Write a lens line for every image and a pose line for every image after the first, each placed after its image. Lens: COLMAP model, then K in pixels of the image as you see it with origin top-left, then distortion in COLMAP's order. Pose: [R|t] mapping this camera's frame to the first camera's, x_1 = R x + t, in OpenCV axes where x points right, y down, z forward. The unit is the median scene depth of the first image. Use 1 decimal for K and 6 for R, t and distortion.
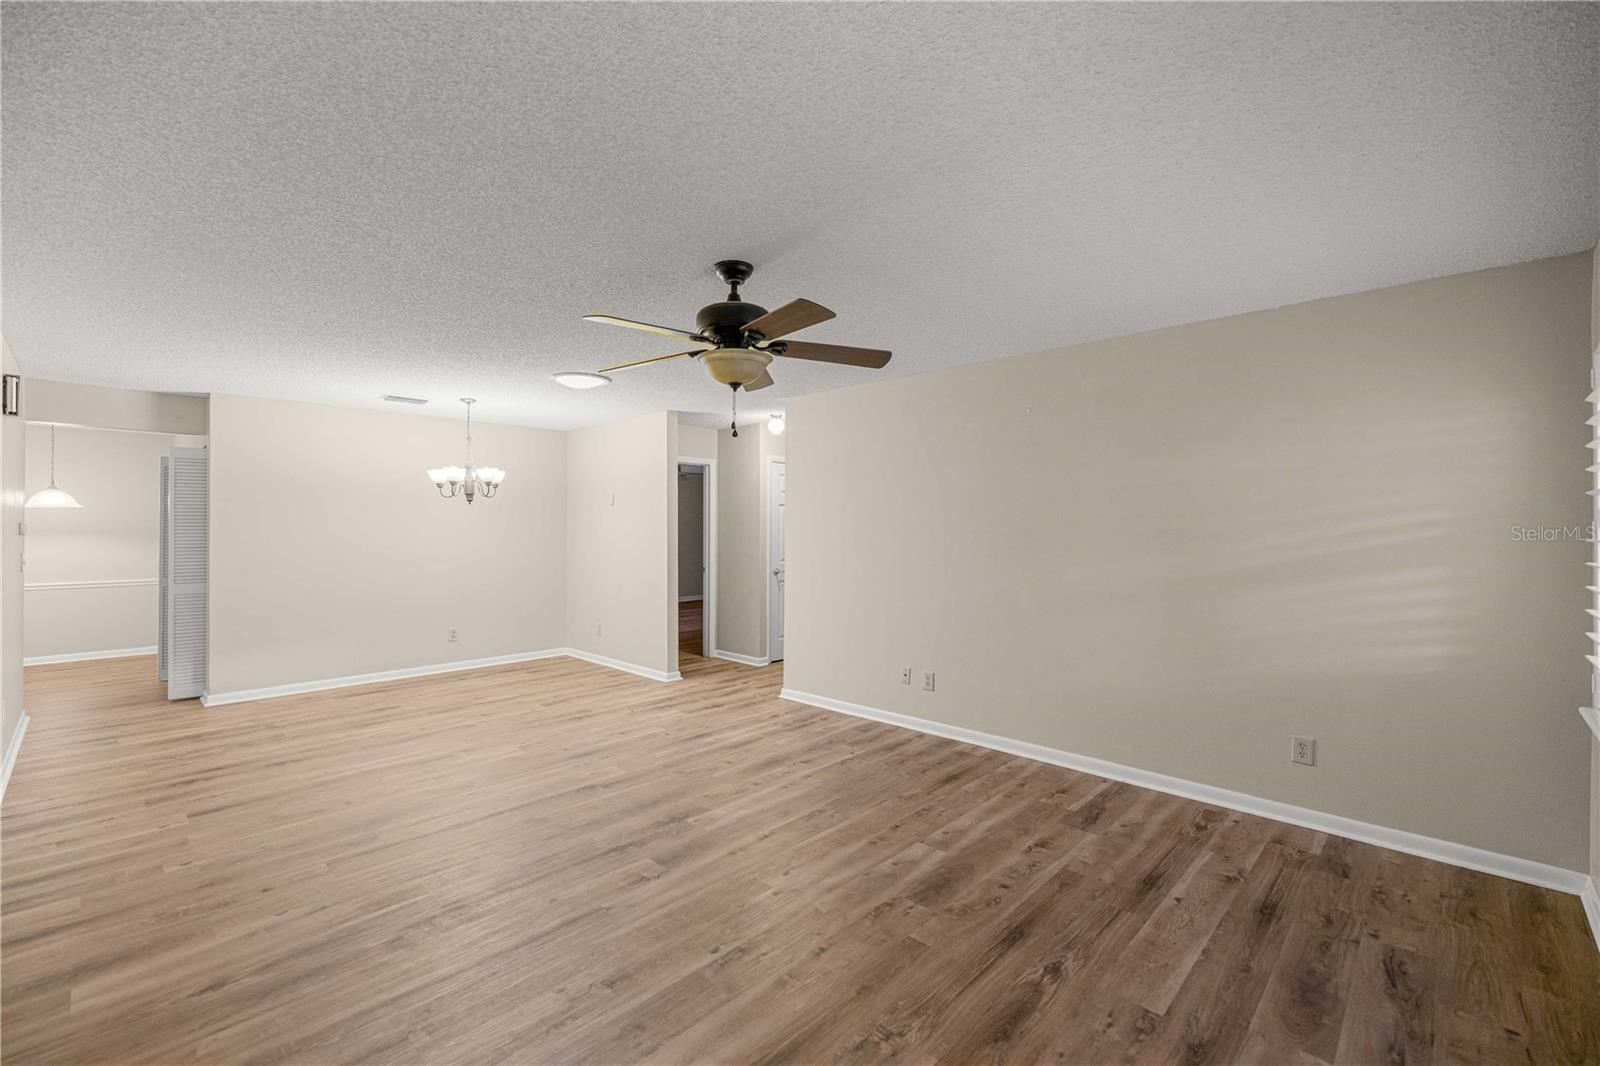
lens RADIAL K [[683.1, 0, 792.3], [0, 683.1, 516.2], [0, 0, 1]] dist [0.002294, 0.000330]
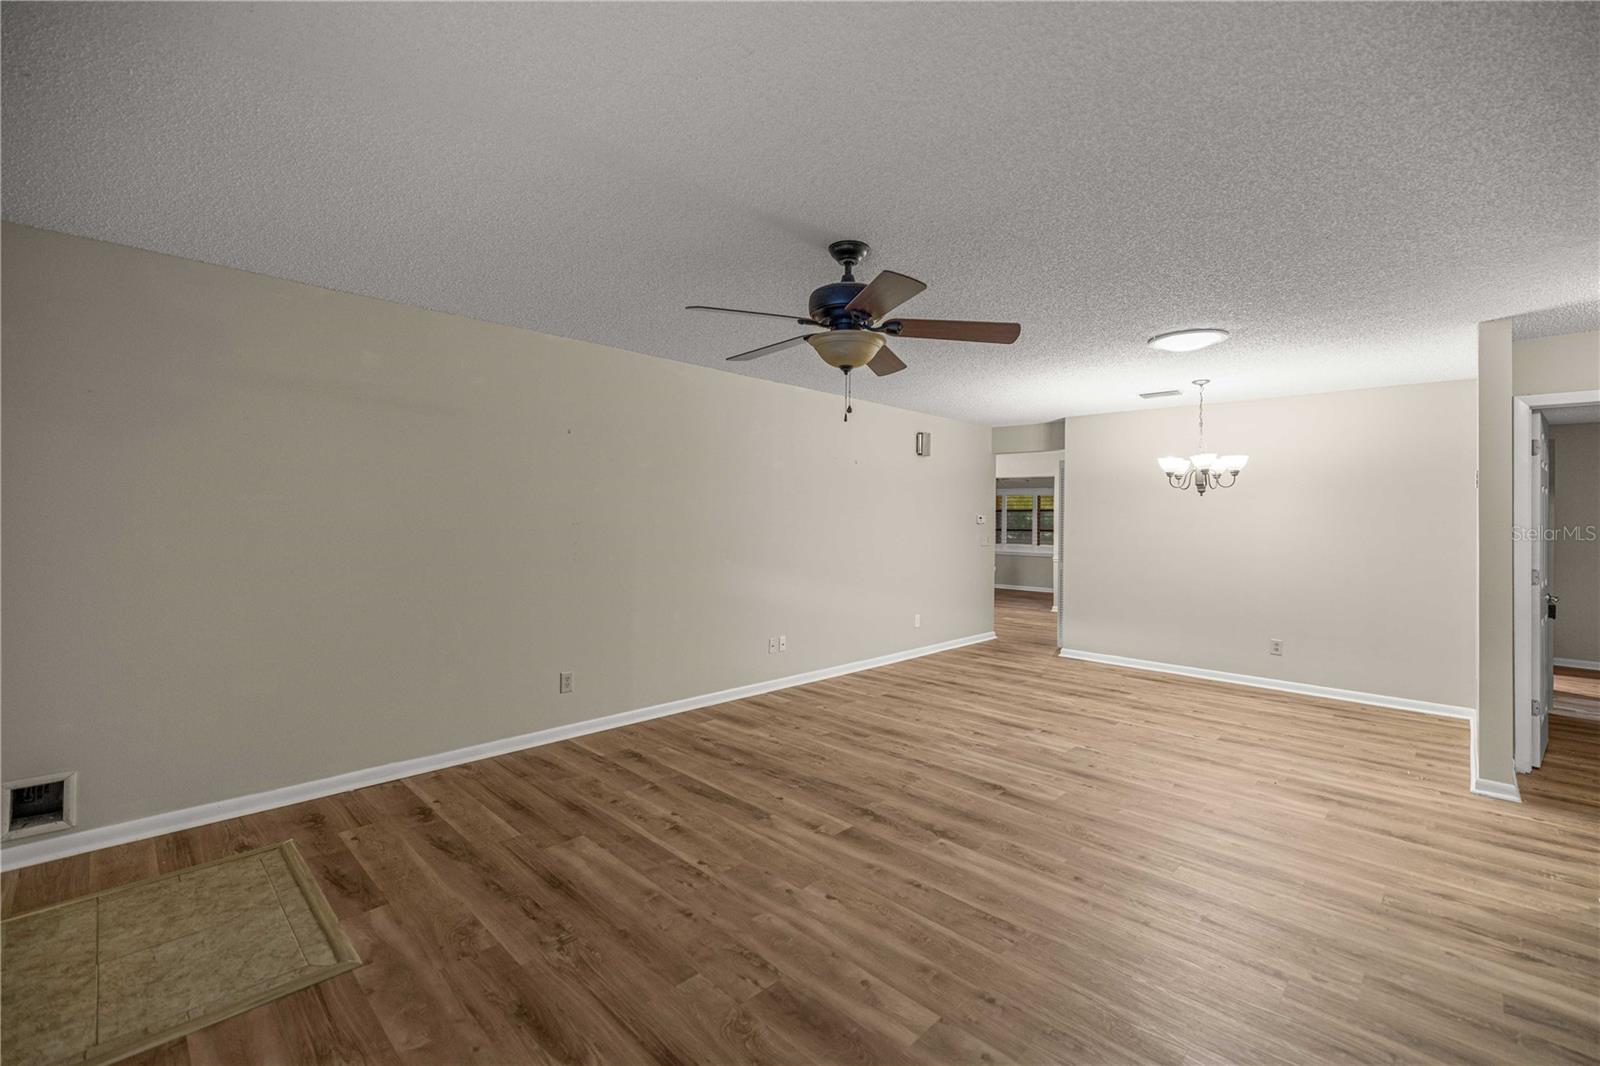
lens RADIAL K [[683.1, 0, 792.3], [0, 683.1, 516.2], [0, 0, 1]] dist [0.002294, 0.000330]
pose [[-0.008338, -0.002459, -0.999962, 0.690275], [0.002534, 0.999994, -0.002480, 0.015677], [0.999962, -0.002555, -0.008332, 0.737808]]
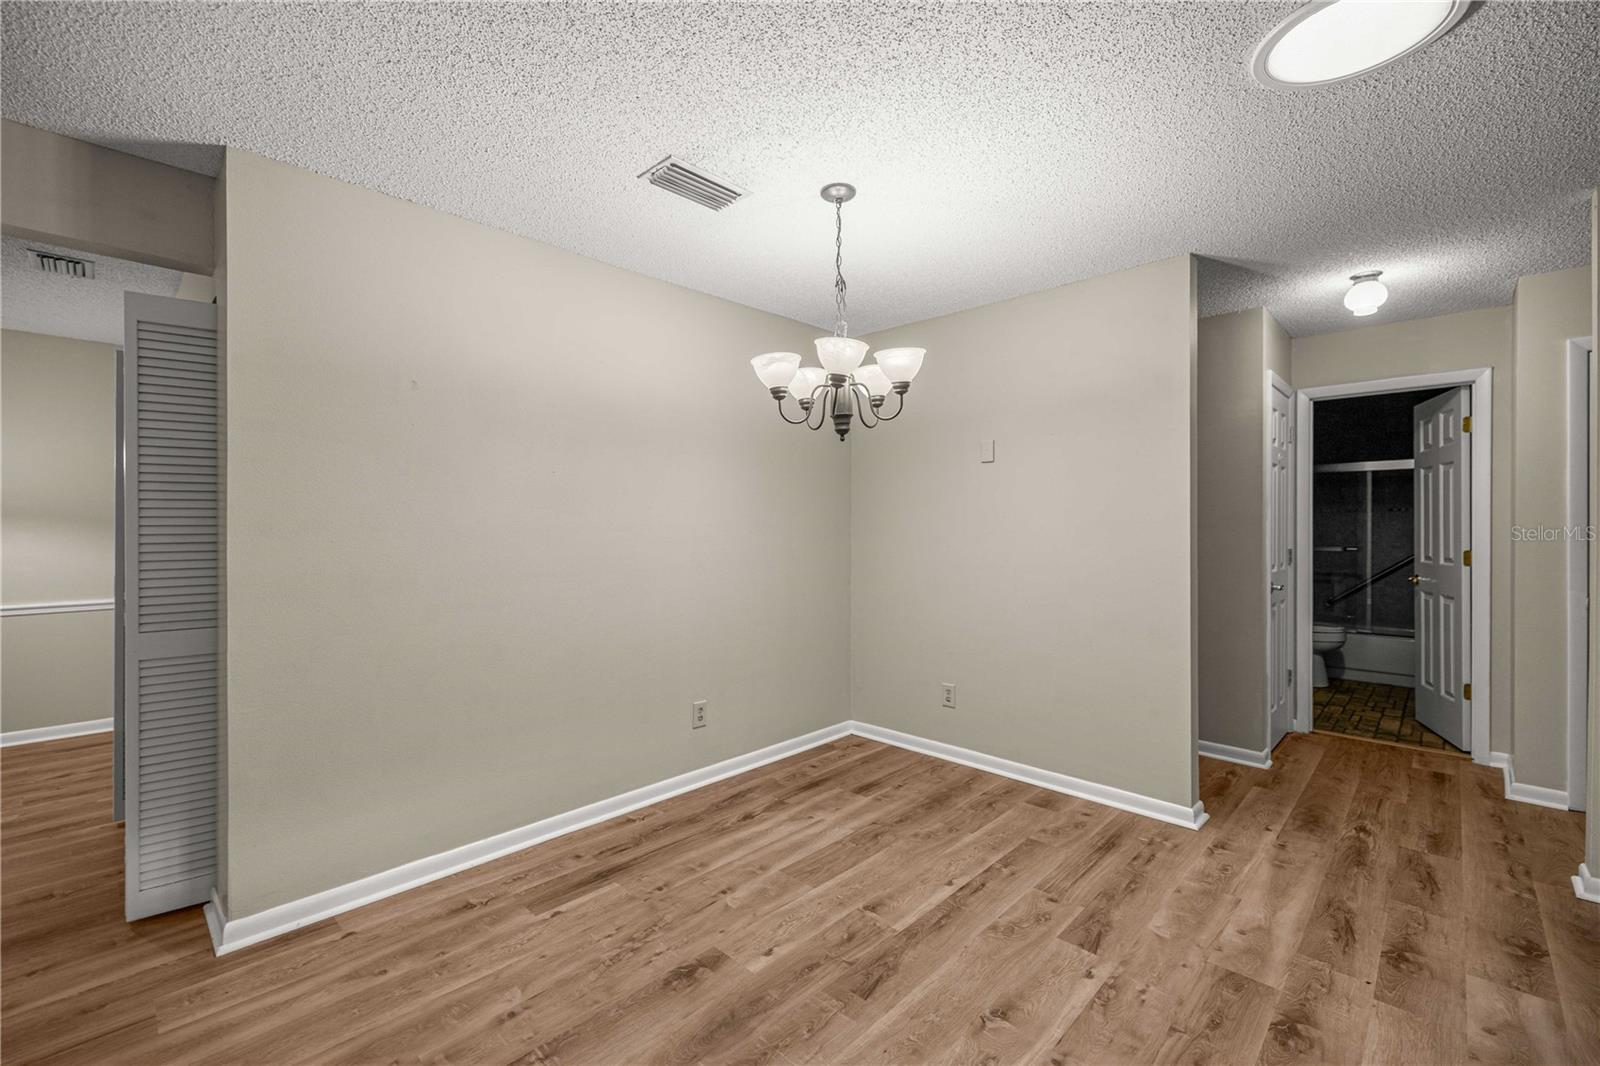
lens RADIAL K [[683.1, 0, 792.3], [0, 683.1, 516.2], [0, 0, 1]] dist [0.002294, 0.000330]
pose [[0.999998, -0.001578, 0.001521, -0.793298], [0.001572, 0.999990, 0.004135, 0.043274], [-0.001527, -0.004133, 0.999990, 0.912222]]
